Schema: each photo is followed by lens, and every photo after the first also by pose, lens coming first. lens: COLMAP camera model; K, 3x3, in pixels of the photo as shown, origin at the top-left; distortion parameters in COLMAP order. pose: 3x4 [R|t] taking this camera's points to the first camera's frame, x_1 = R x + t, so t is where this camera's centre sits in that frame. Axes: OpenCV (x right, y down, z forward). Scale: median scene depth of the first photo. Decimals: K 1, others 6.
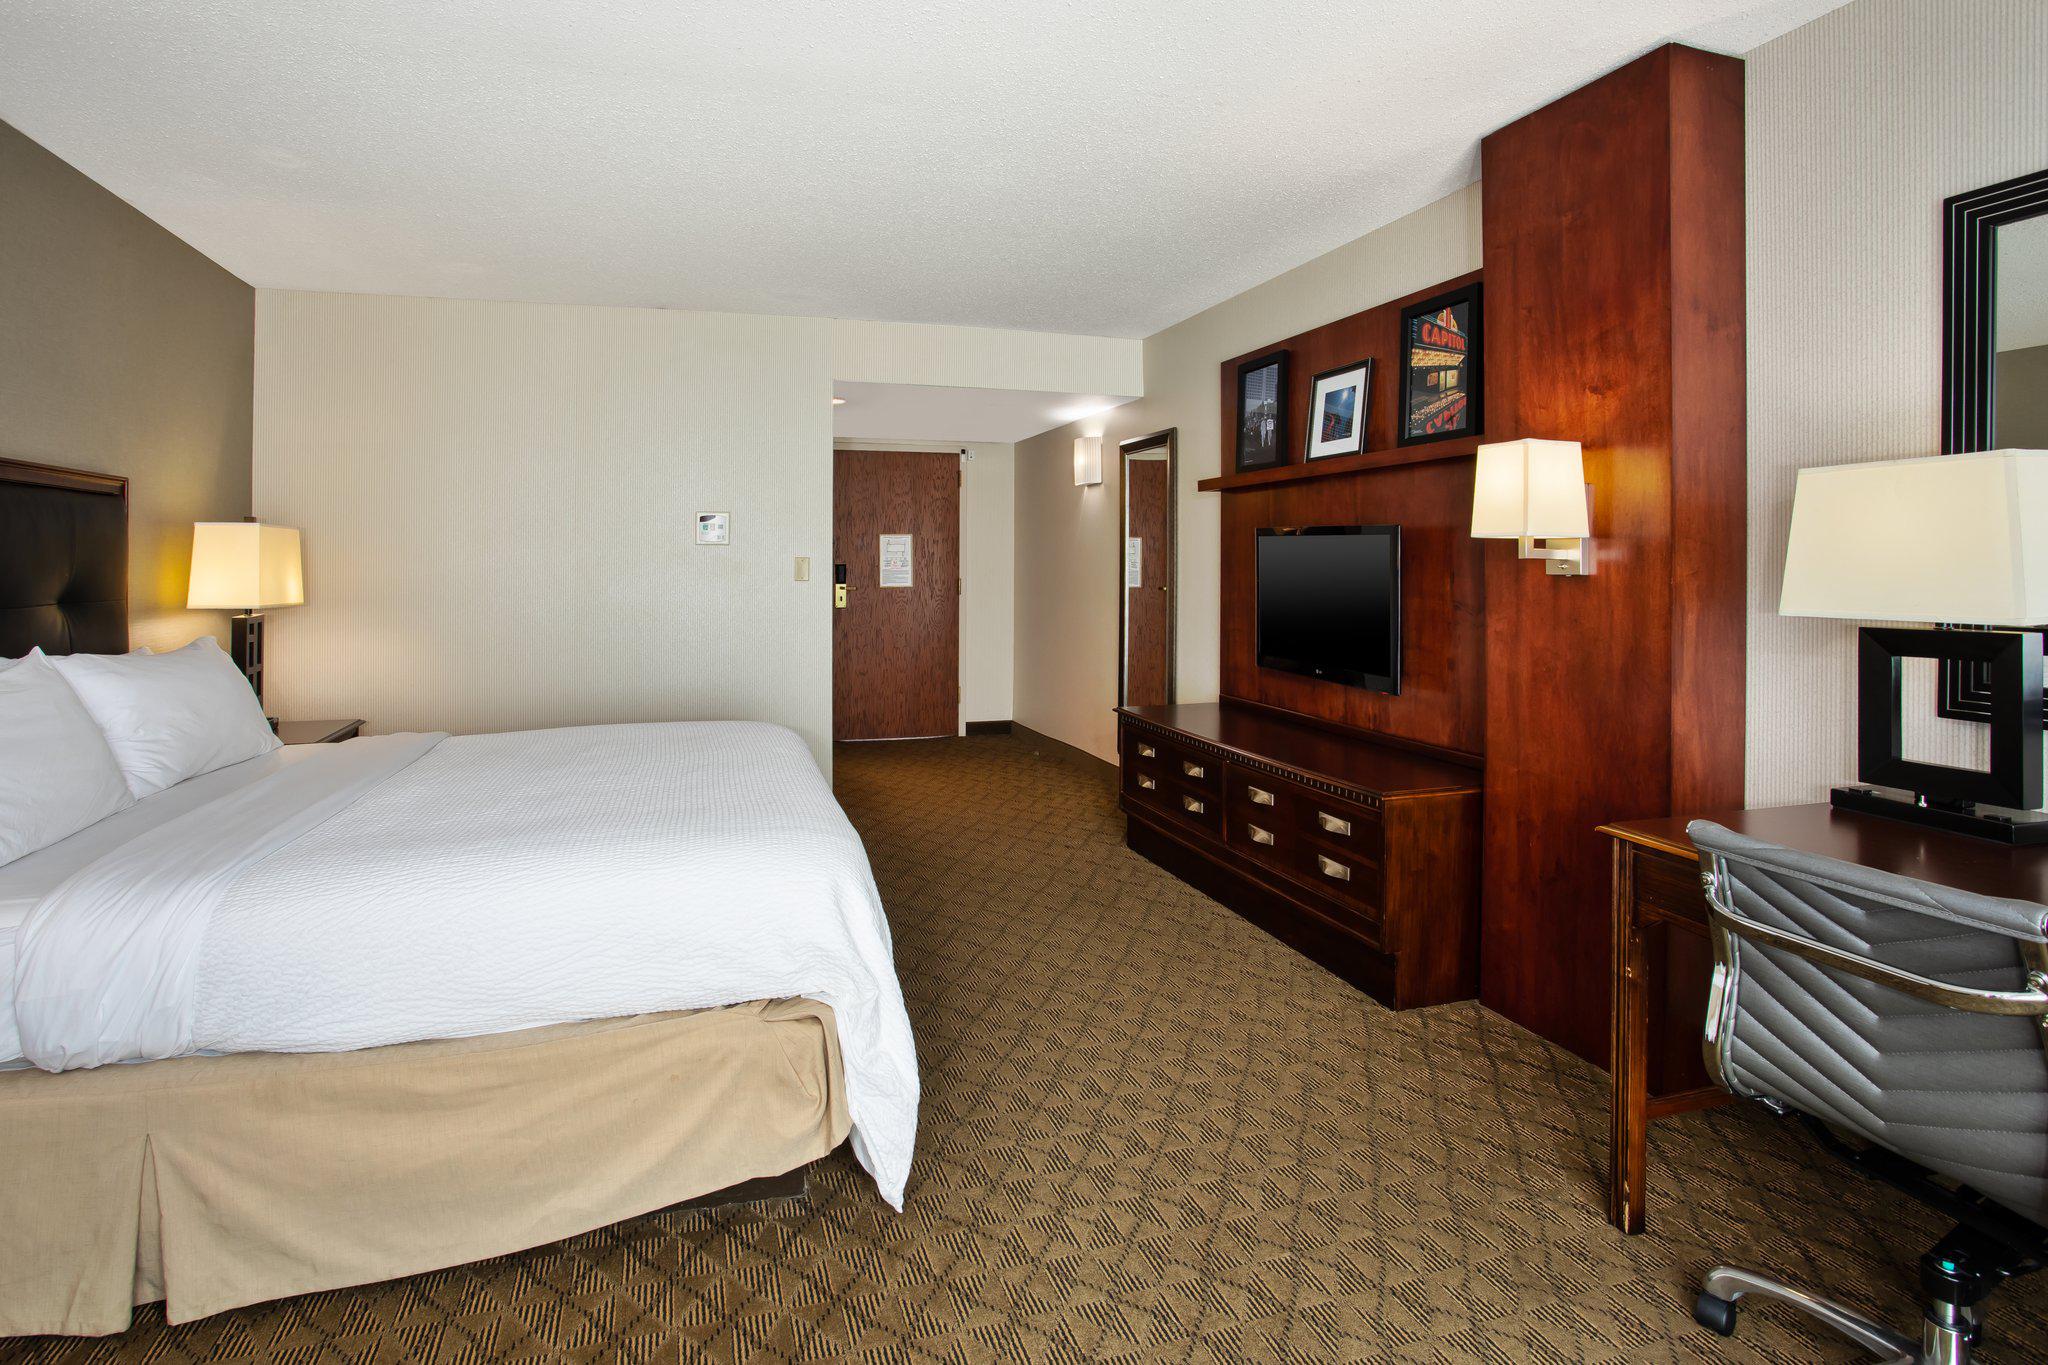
lens RADIAL K [[1033.0, 0, 1024.0], [0, 1033.0, 682.5], [0, 0, 1]] dist [0.009969, -0.029179]
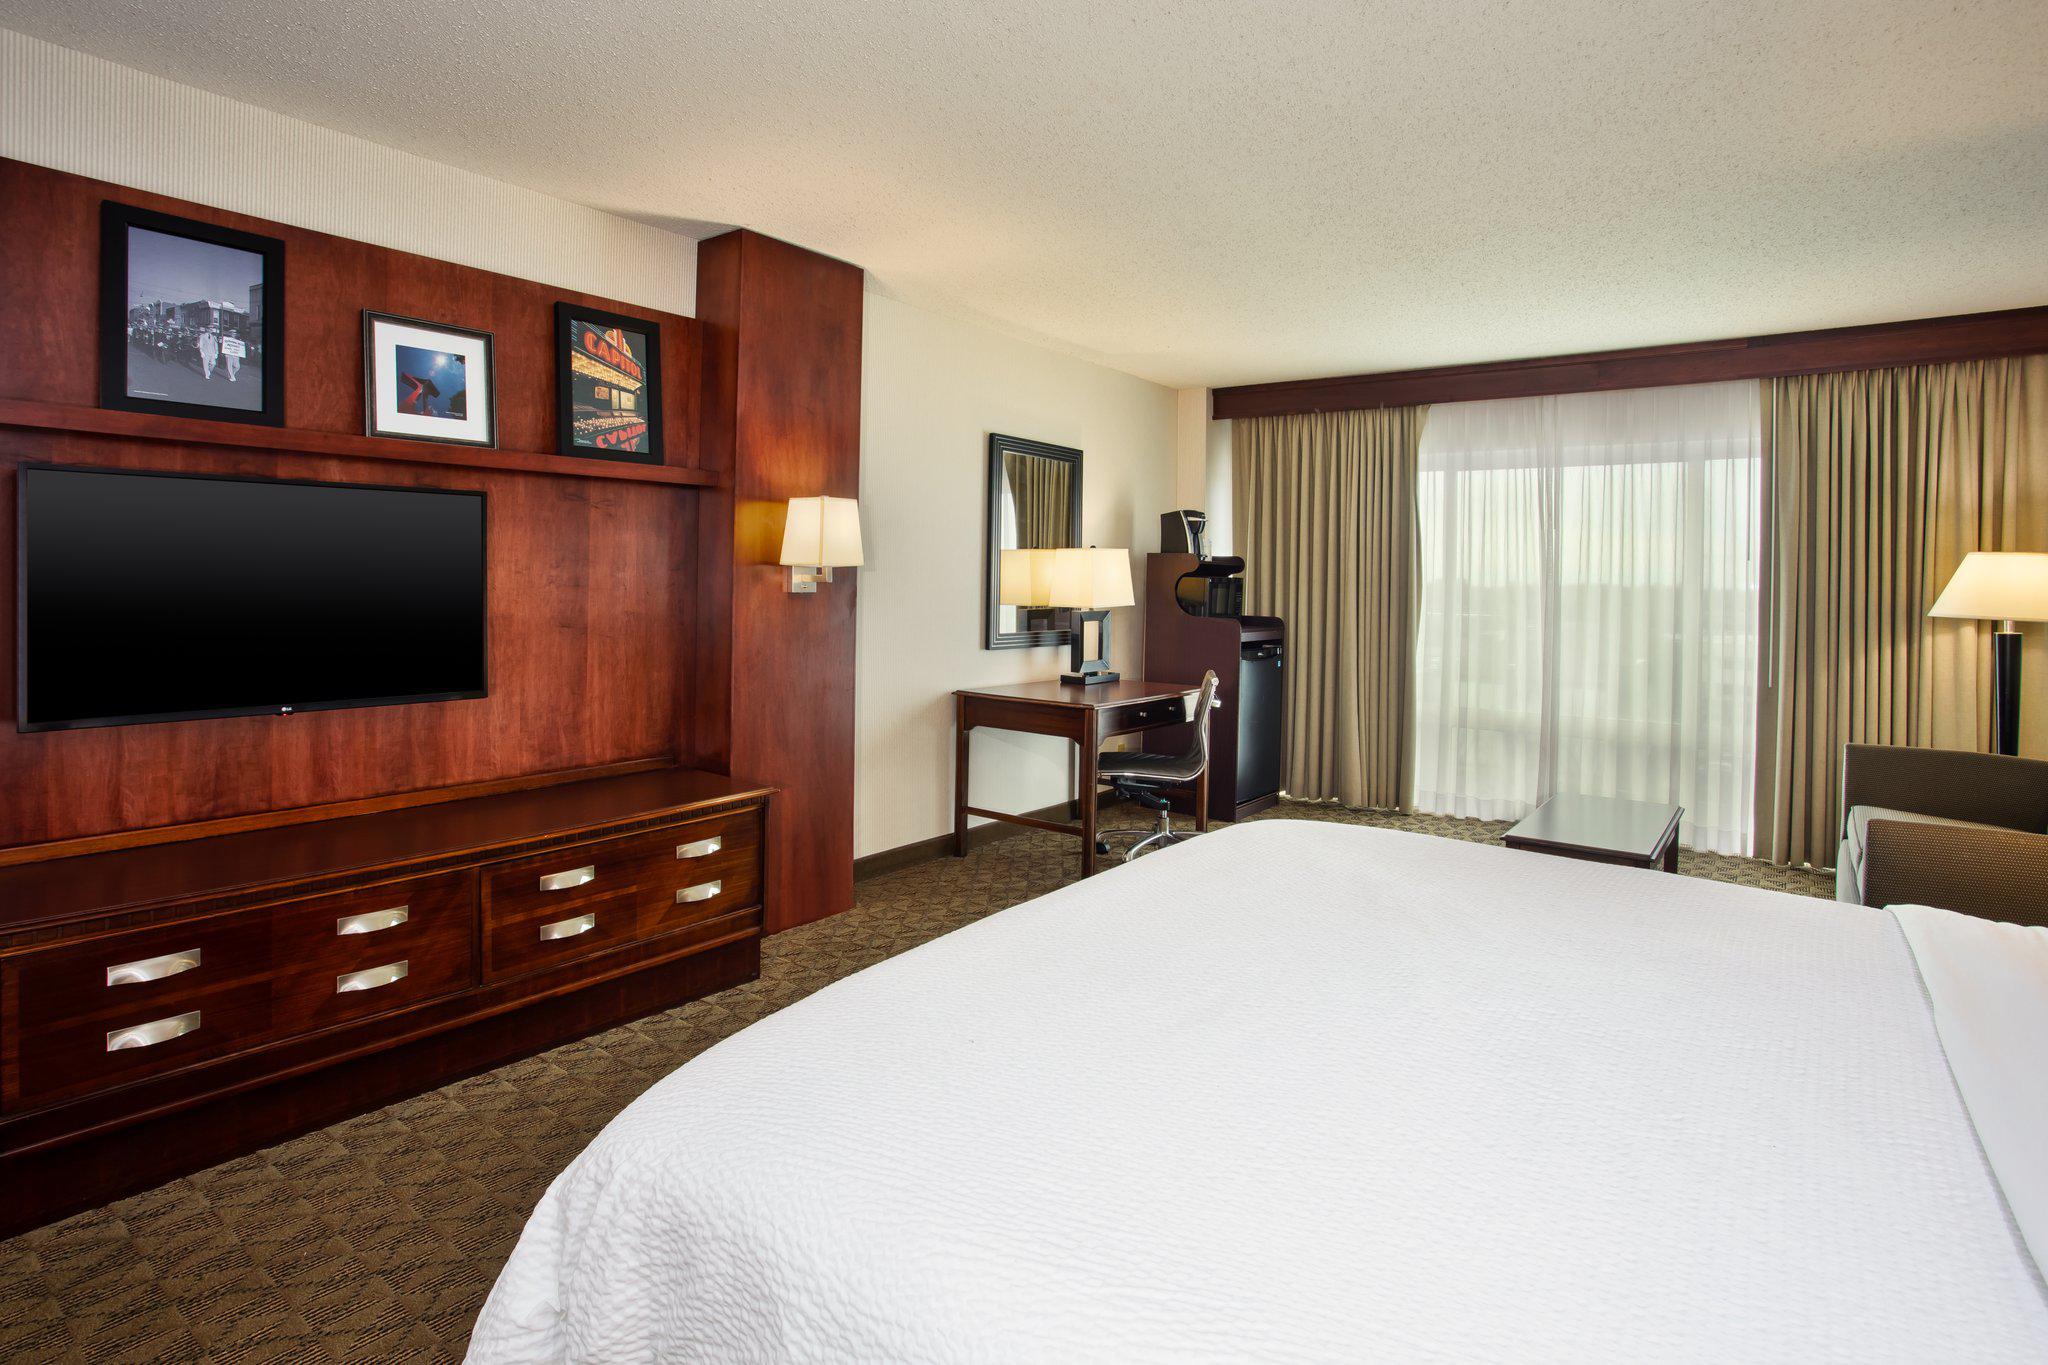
lens RADIAL K [[1046.1, 0, 1059.2], [0, 1046.1, 671.8], [0, 0, 1]] dist [0.000631, 0.000089]
pose [[-0.557014, -0.091032, 0.825499, -0.685534], [0.072633, 0.984826, 0.157611, -0.157424], [-0.827321, 0.147750, -0.541950, 1.211428]]
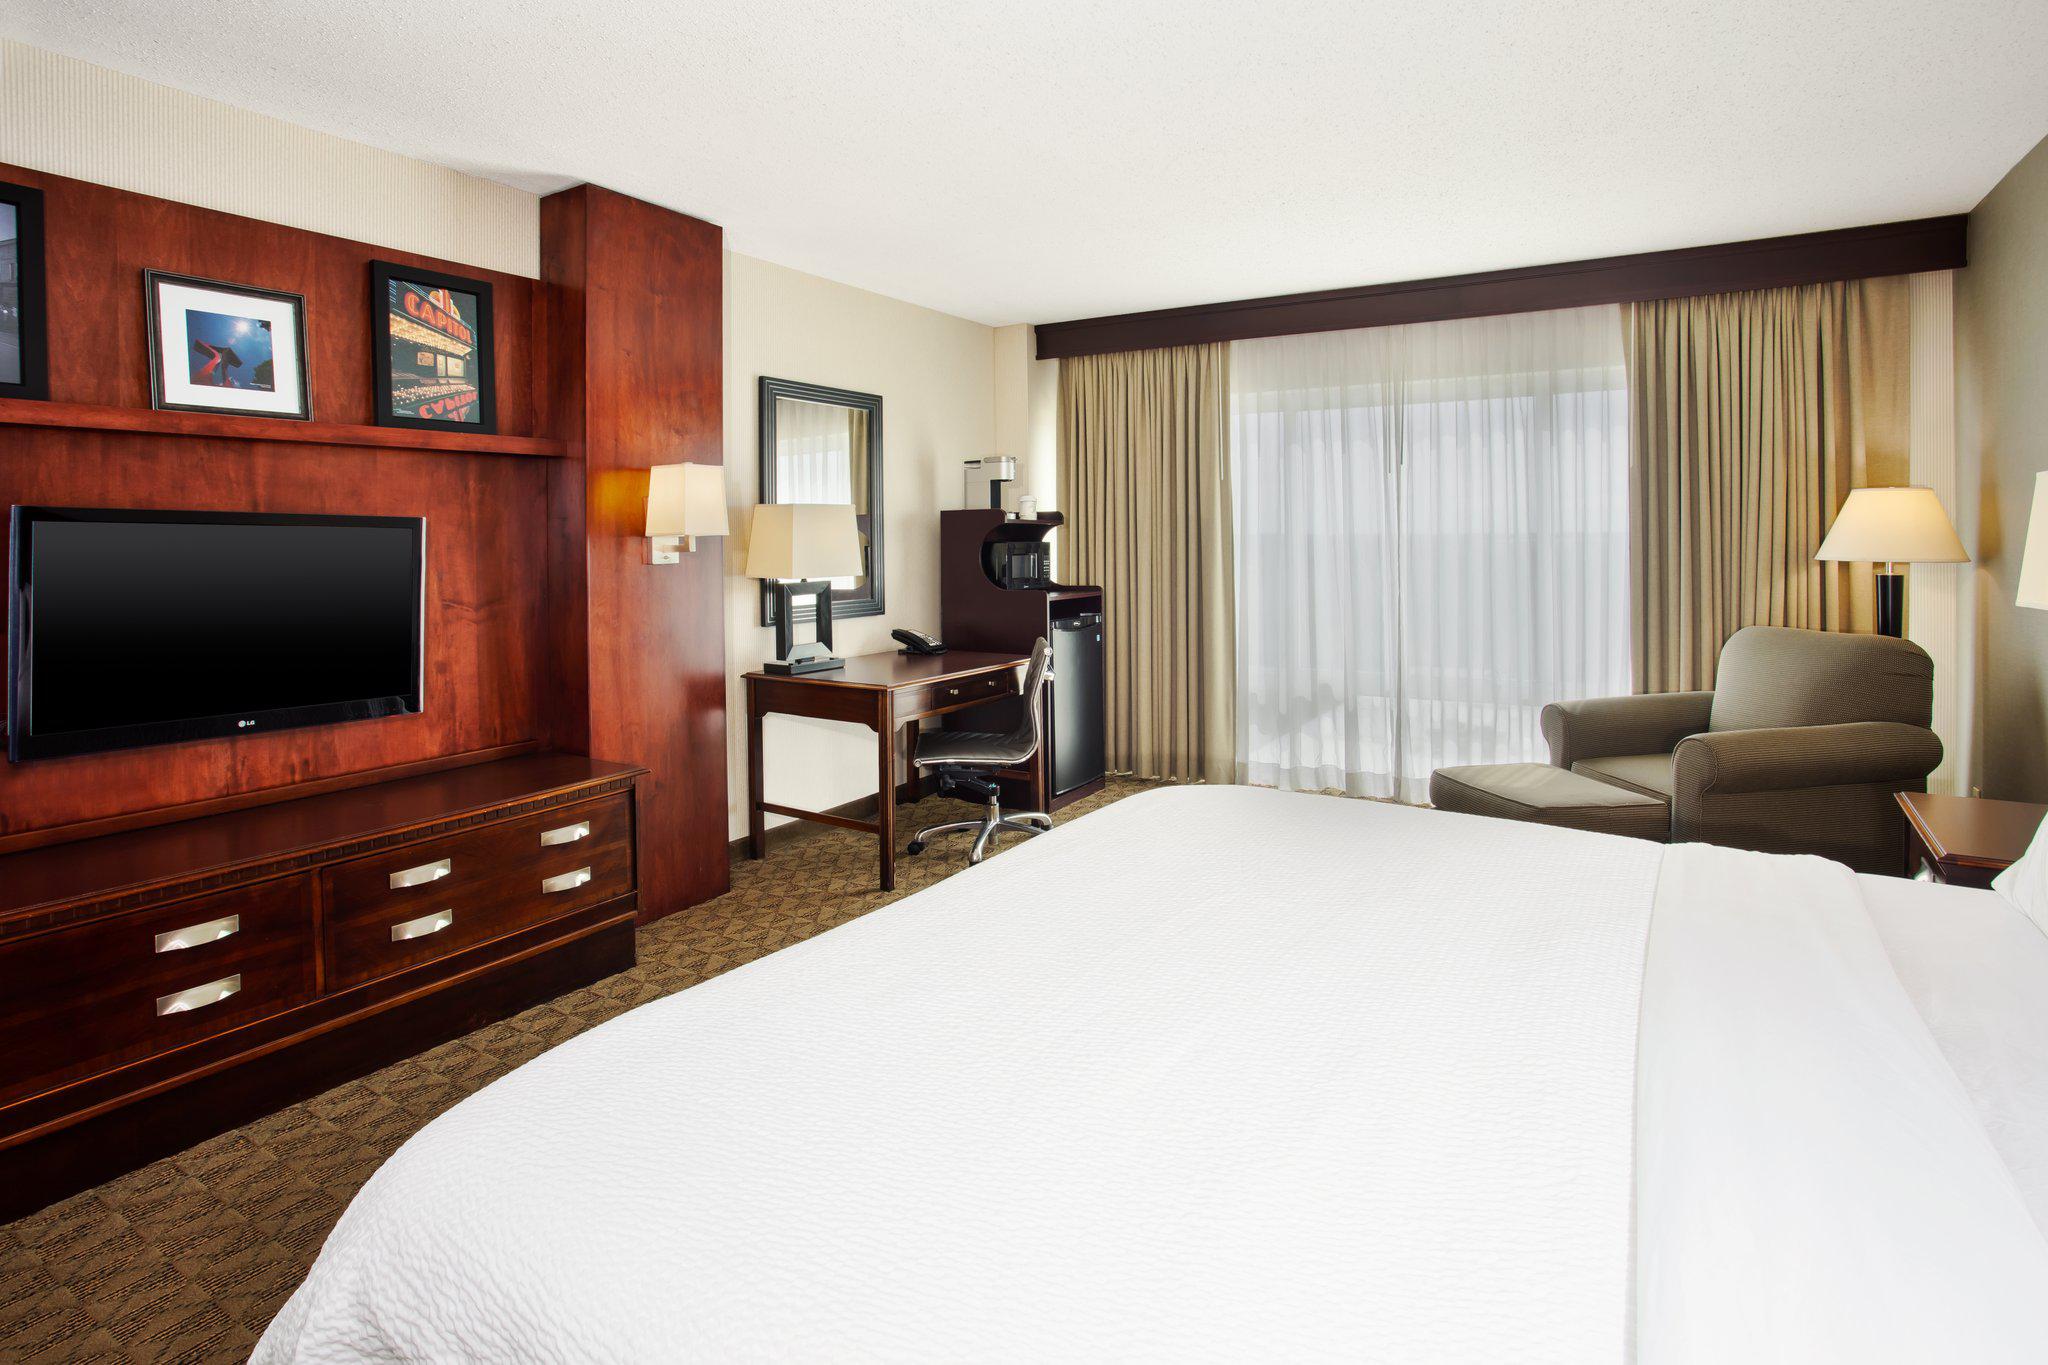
lens RADIAL K [[1024.5, 0, 1024.0], [0, 1024.5, 682.5], [0, 0, 1]] dist [-0.001058, 0.000513]
pose [[-0.610046, -0.106761, 0.785141, -0.667360], [0.099563, 0.972700, 0.209624, -0.151922], [-0.786086, 0.206051, -0.582762, 1.167431]]
